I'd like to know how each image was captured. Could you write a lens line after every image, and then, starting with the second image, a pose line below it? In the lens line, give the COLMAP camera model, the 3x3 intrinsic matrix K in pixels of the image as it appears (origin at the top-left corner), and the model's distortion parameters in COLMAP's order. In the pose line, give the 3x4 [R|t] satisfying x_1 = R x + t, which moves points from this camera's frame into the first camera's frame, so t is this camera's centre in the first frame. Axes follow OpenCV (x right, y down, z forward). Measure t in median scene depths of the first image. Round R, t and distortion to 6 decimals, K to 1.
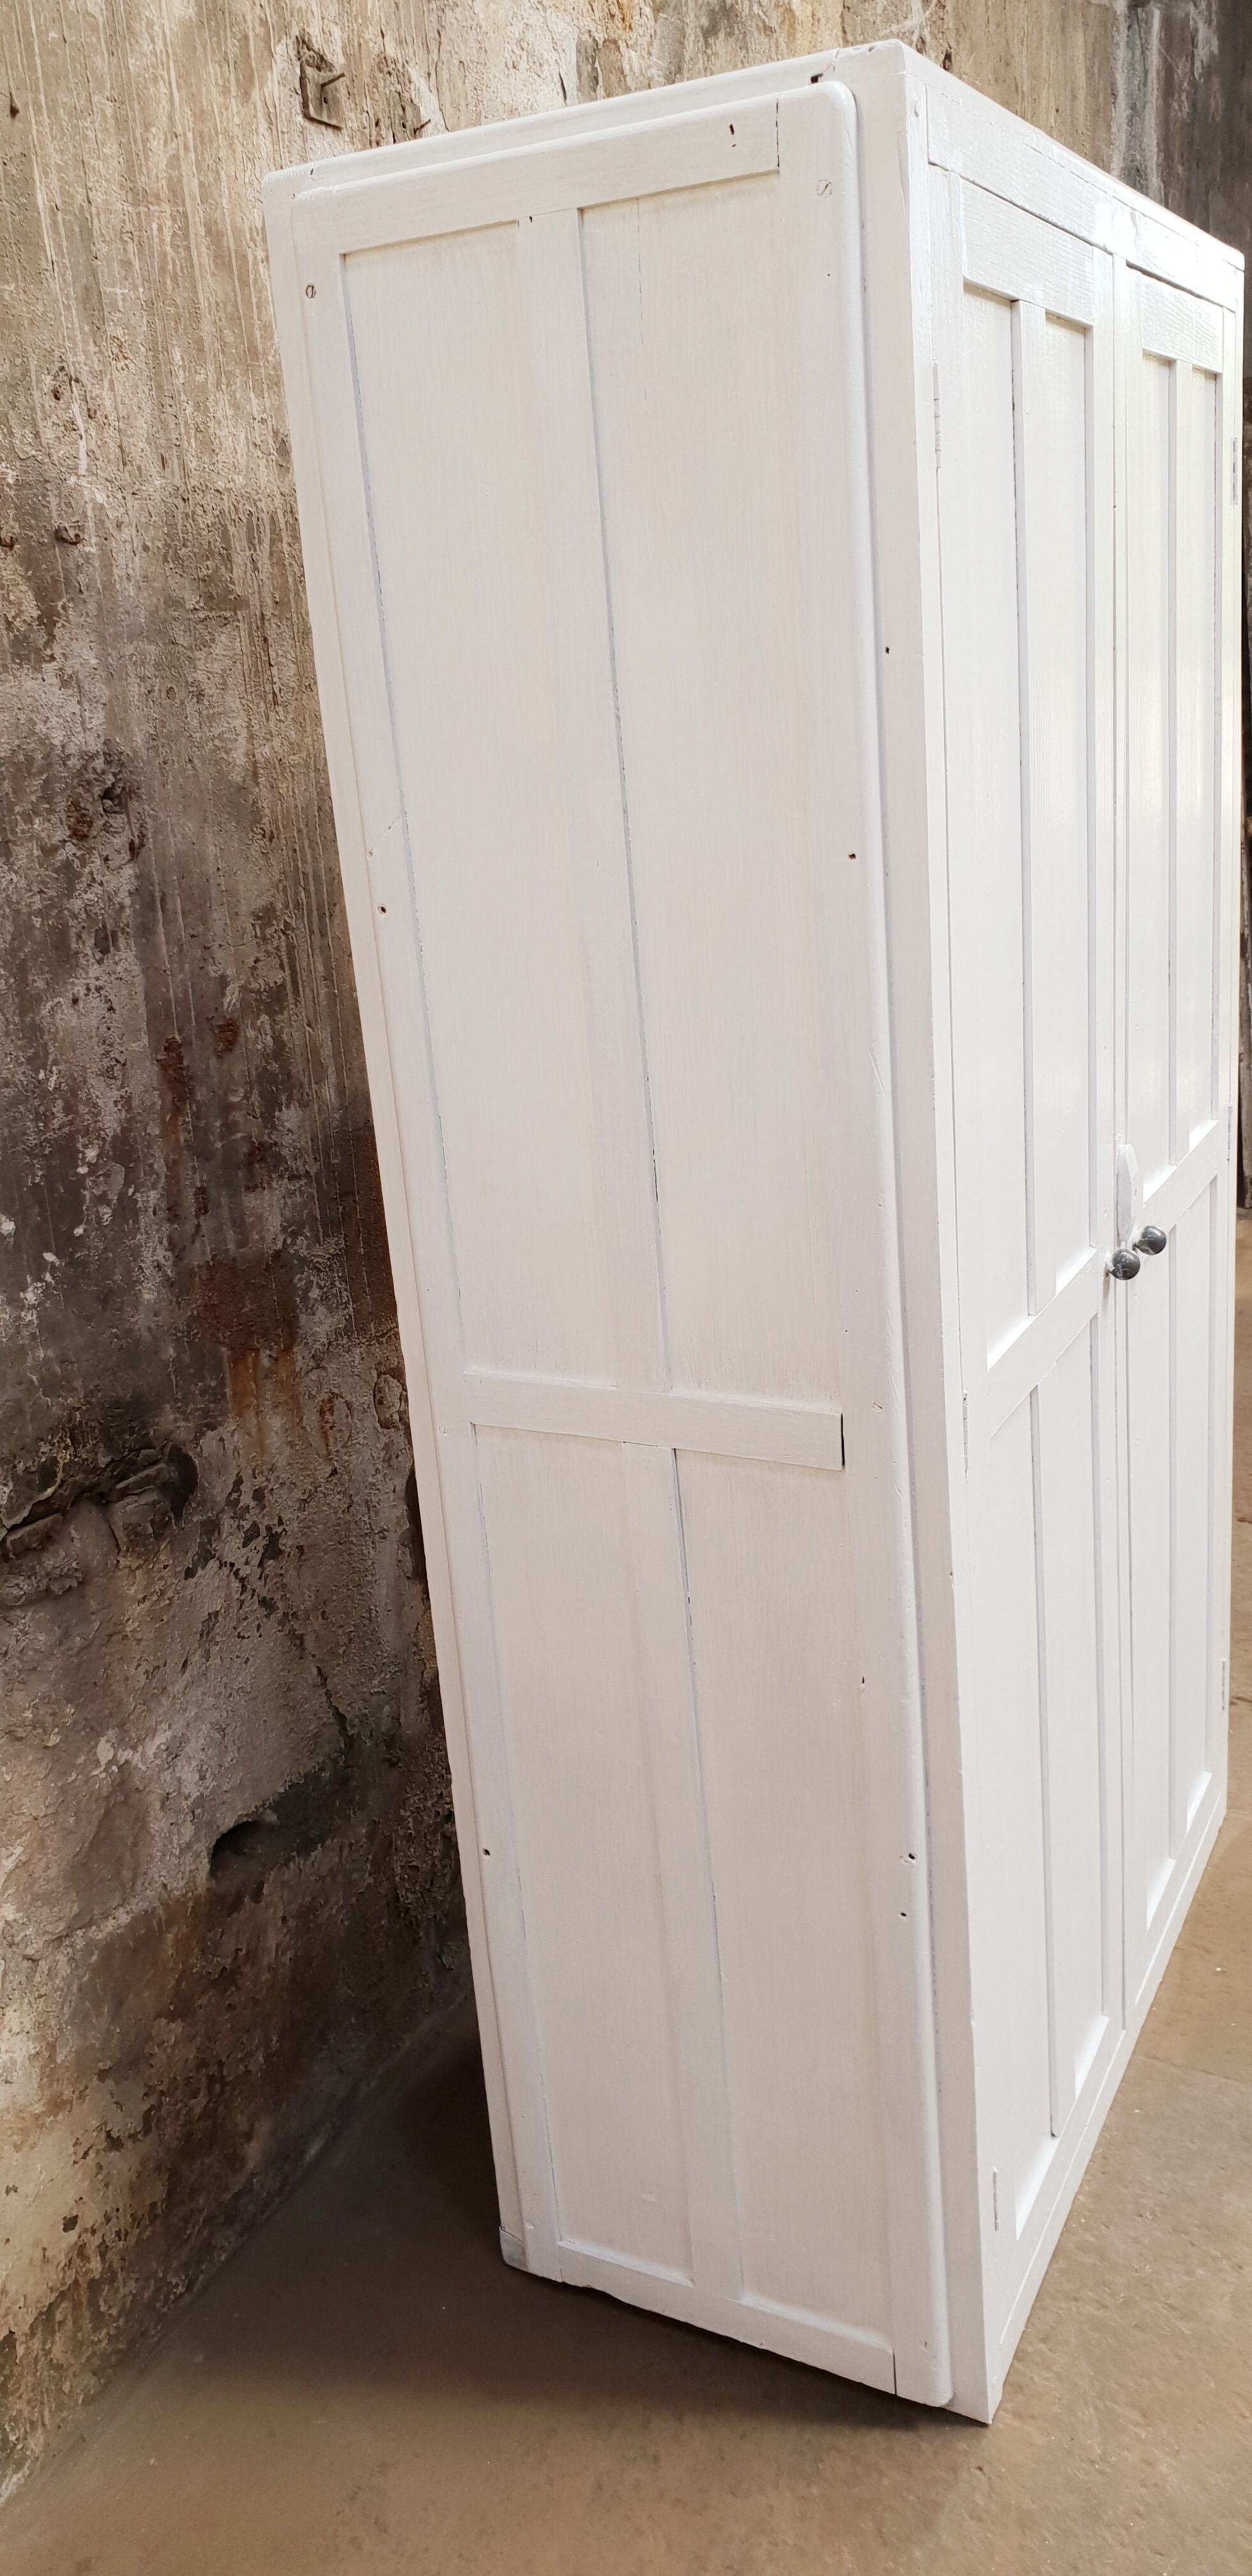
lens RADIAL K [[2020.4, 0, 660.1], [0, 2020.4, 1262.7], [0, 0, 1]] dist [-0.016859, 0.051849]
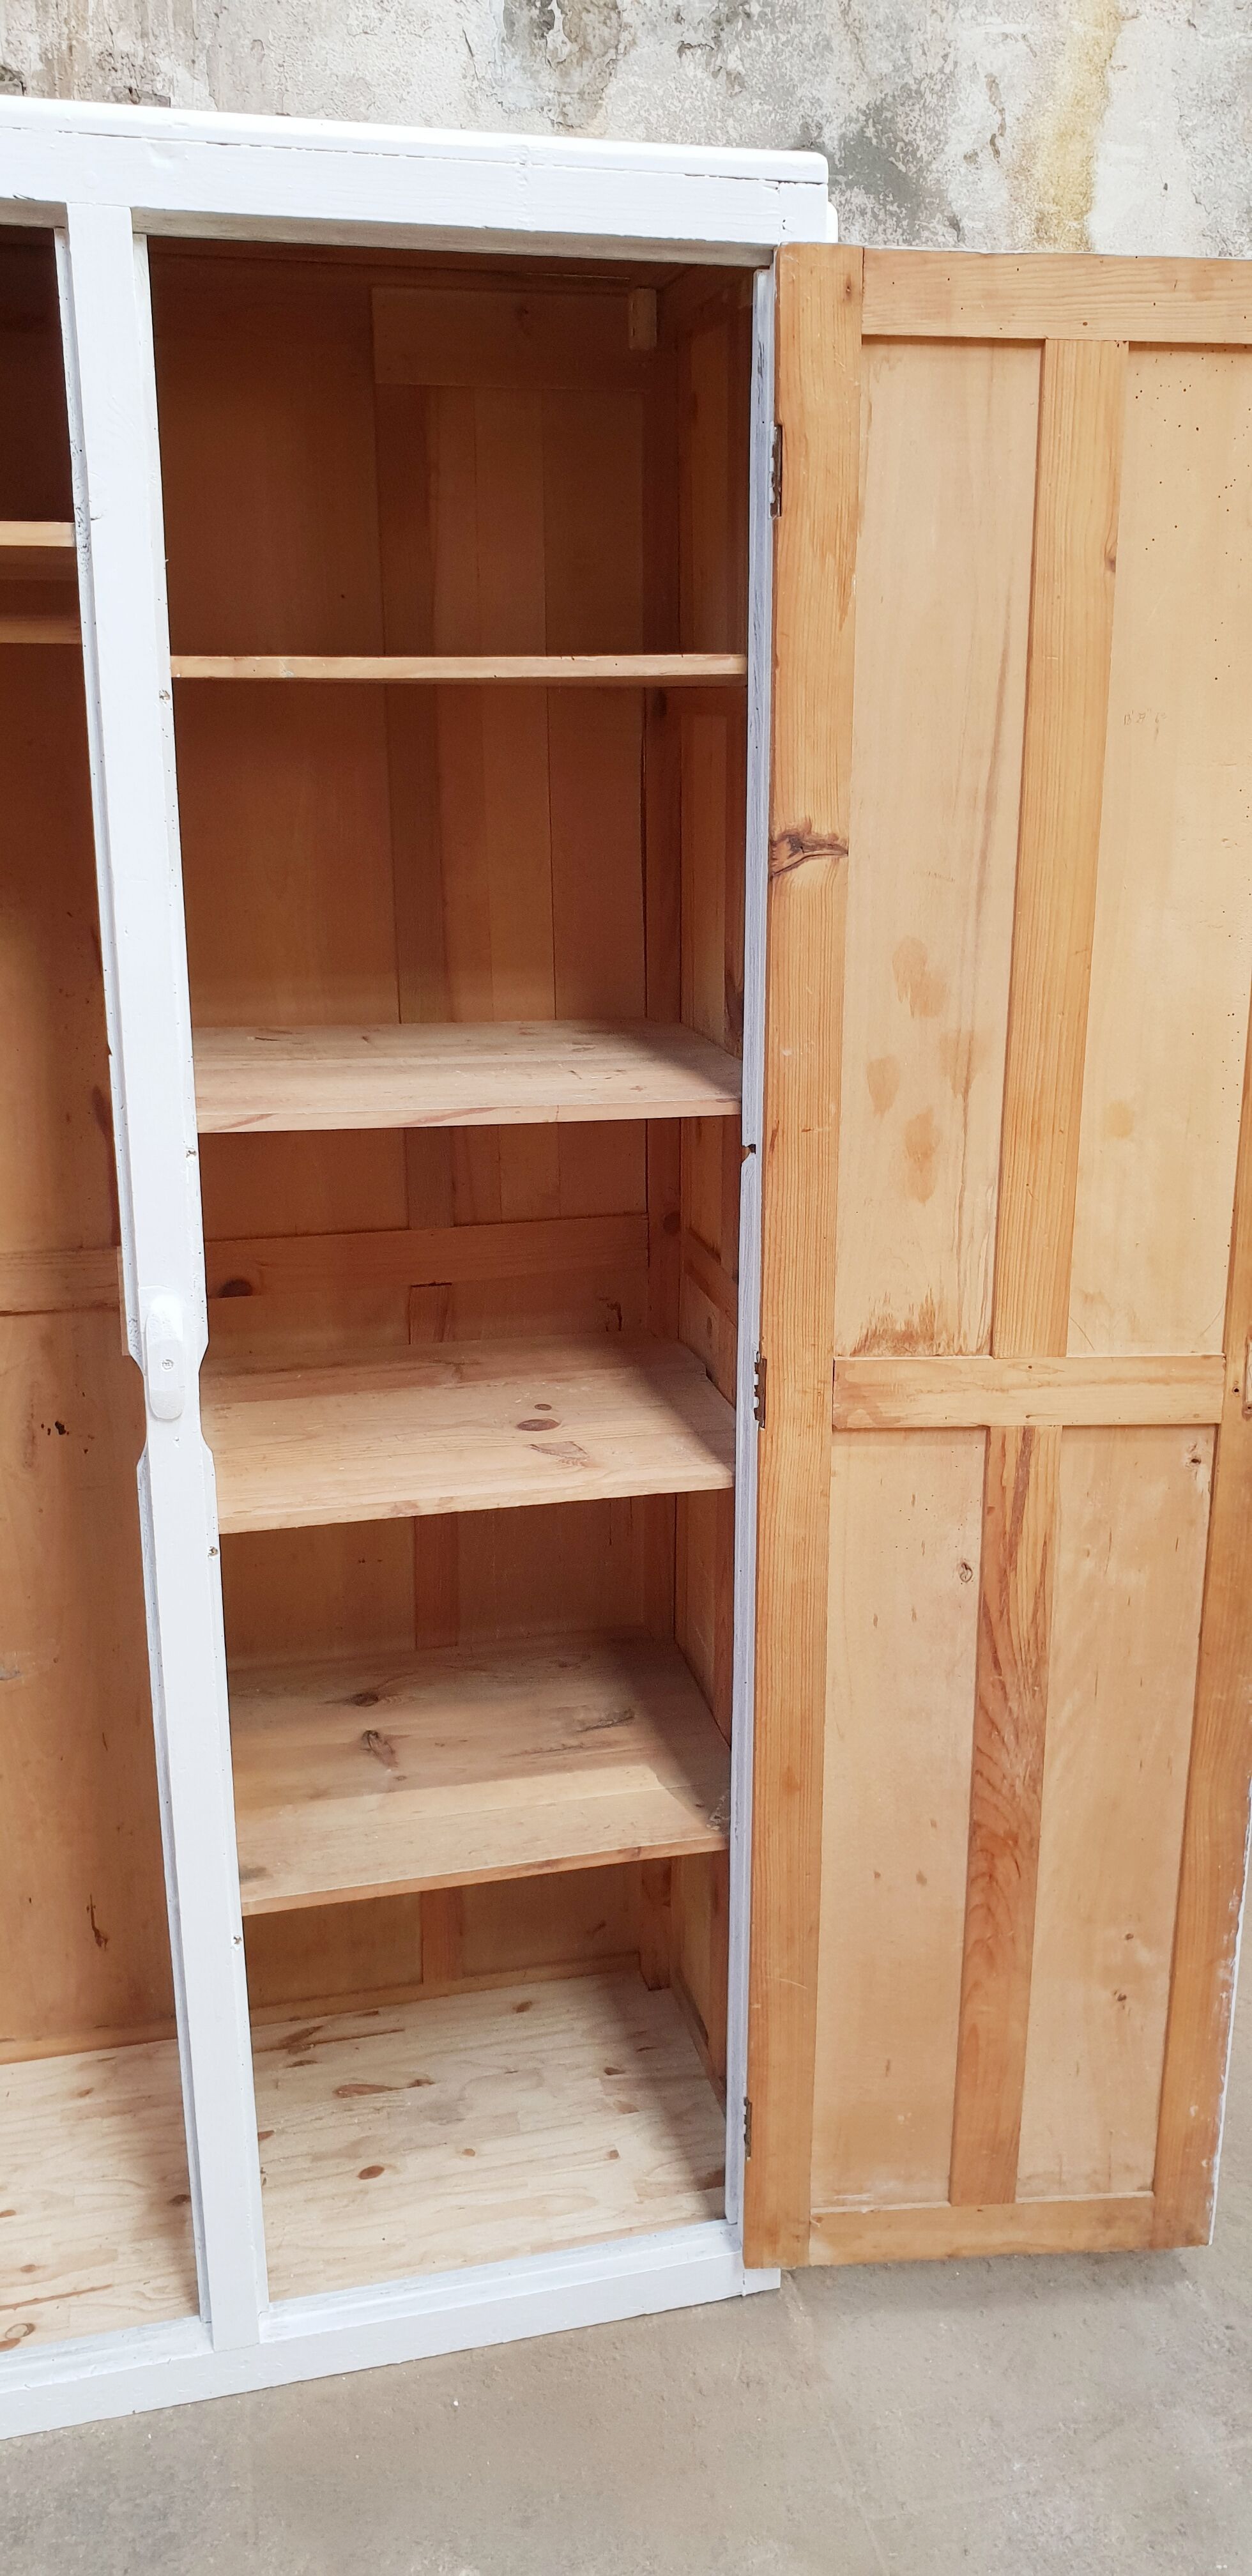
lens RADIAL K [[2020.4, 0, 665.9], [0, 2020.4, 1265.6], [0, 0, 1]] dist [-0.016859, 0.051849]
pose [[0.648240, 0.278426, -0.708705, 0.980498], [-0.274931, 0.953546, 0.123141, -0.238247], [0.710068, 0.115020, 0.694675, 0.605793]]
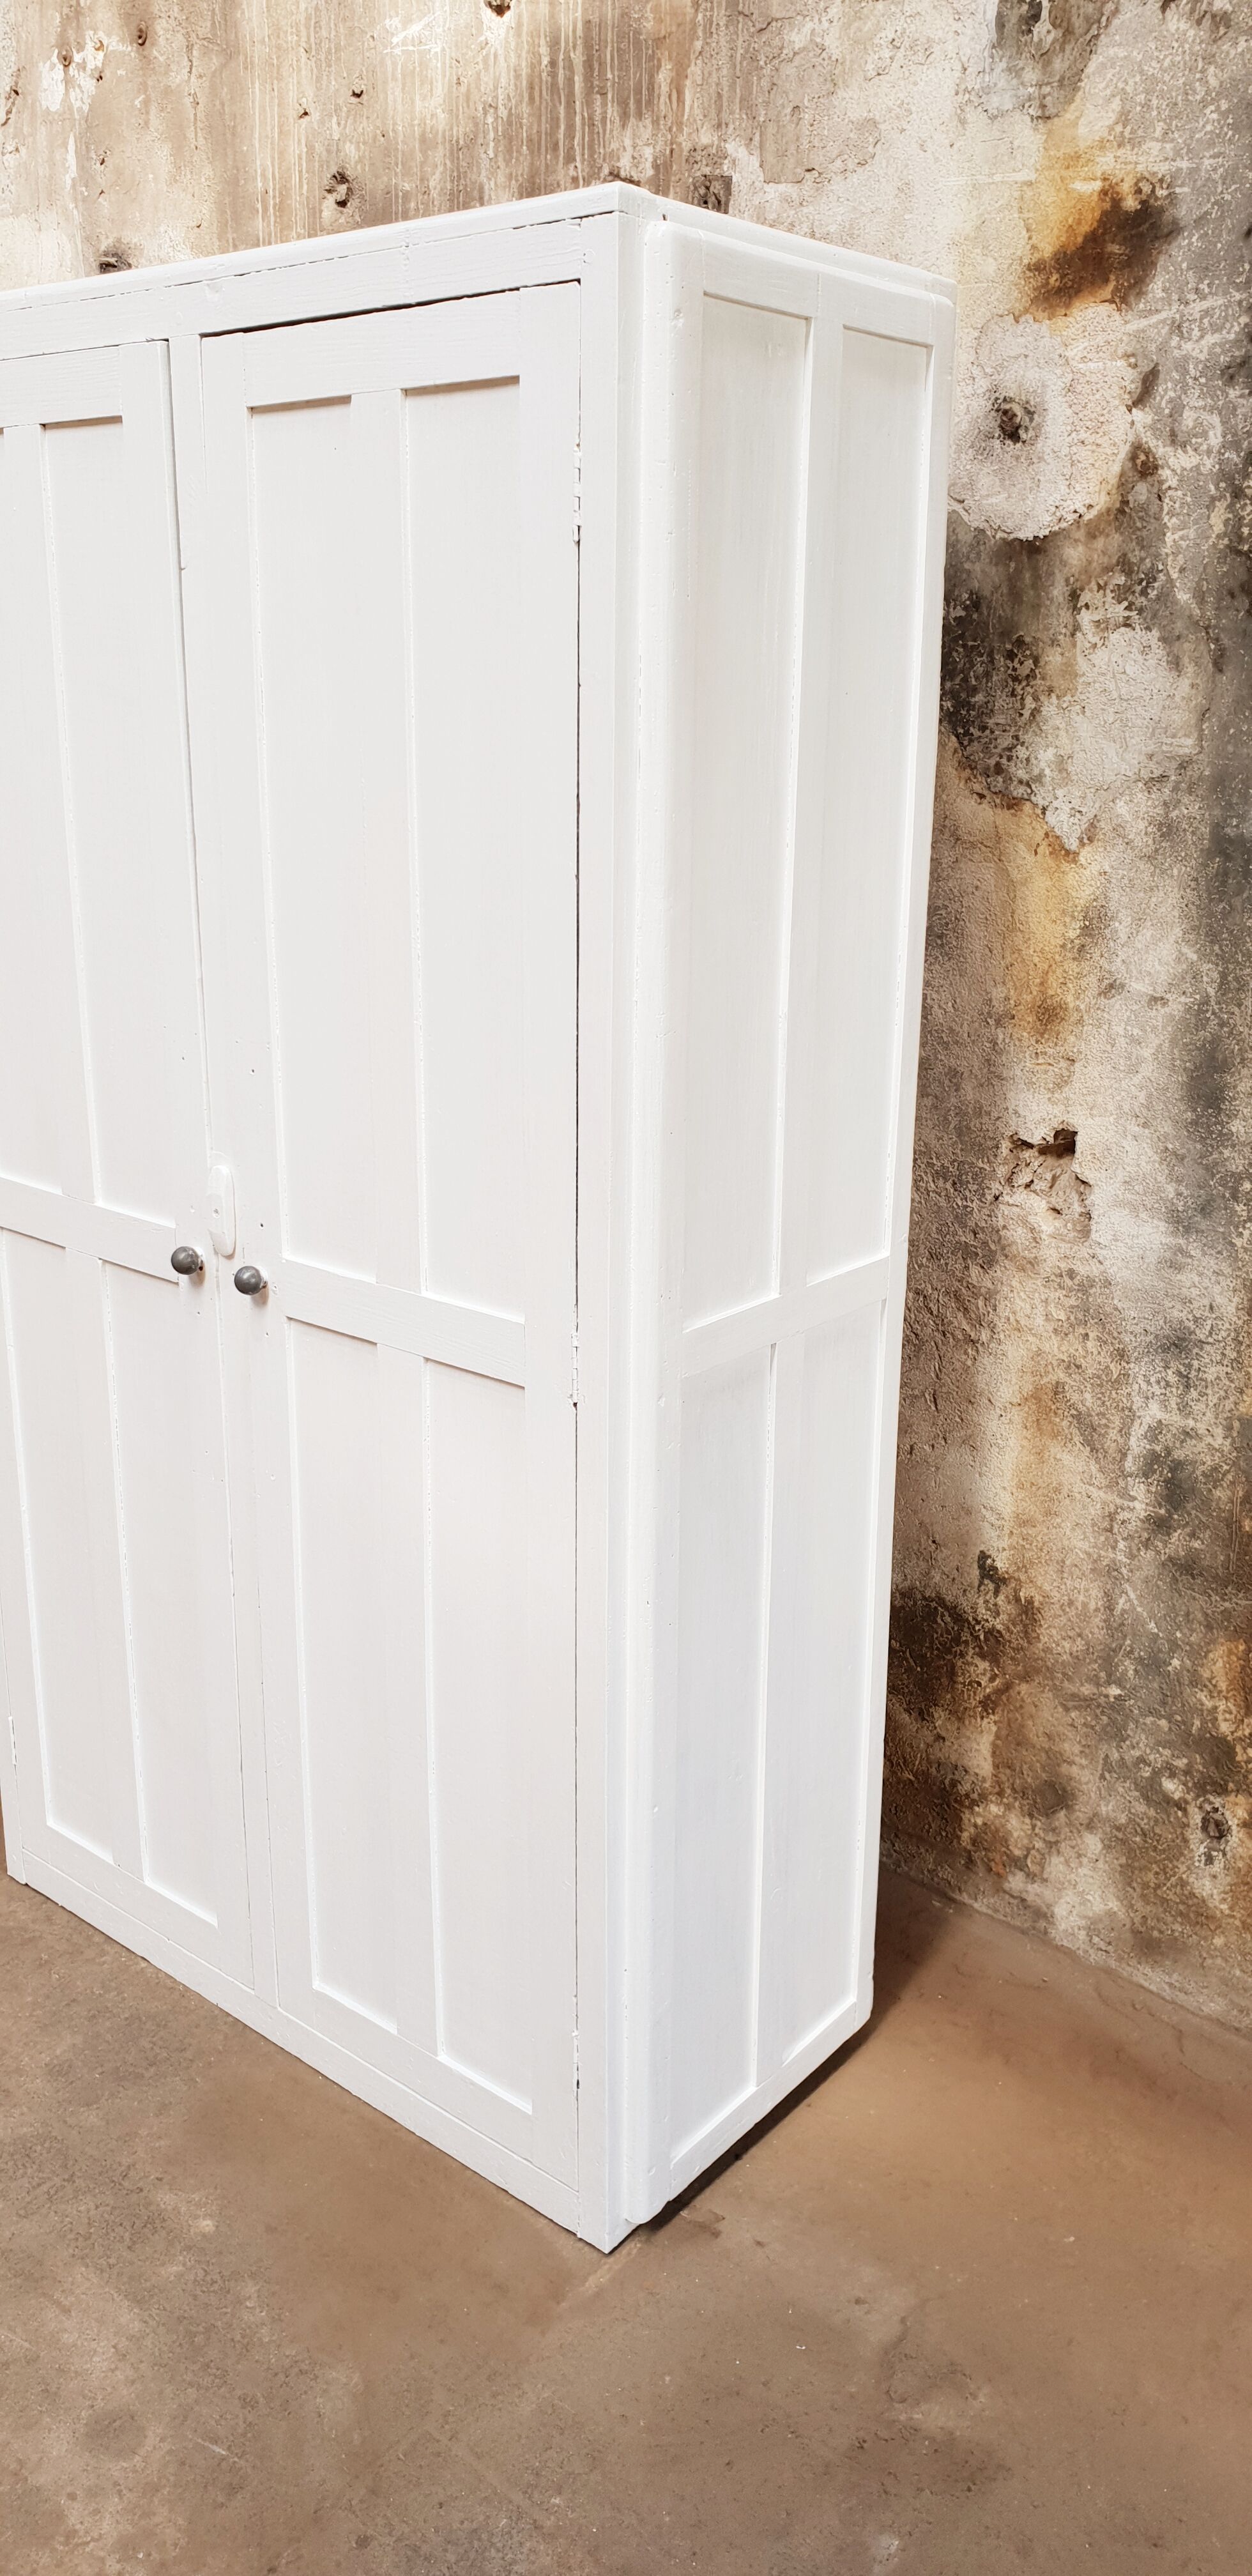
lens RADIAL K [[2020.4, 0, 654.0], [0, 2020.4, 1277.7], [0, 0, 1]] dist [-0.016859, 0.051849]
pose [[-0.222244, 0.349810, -0.910077, 1.227428], [-0.284215, 0.869638, 0.403673, -0.527014], [0.932647, 0.348371, -0.093850, 1.400010]]
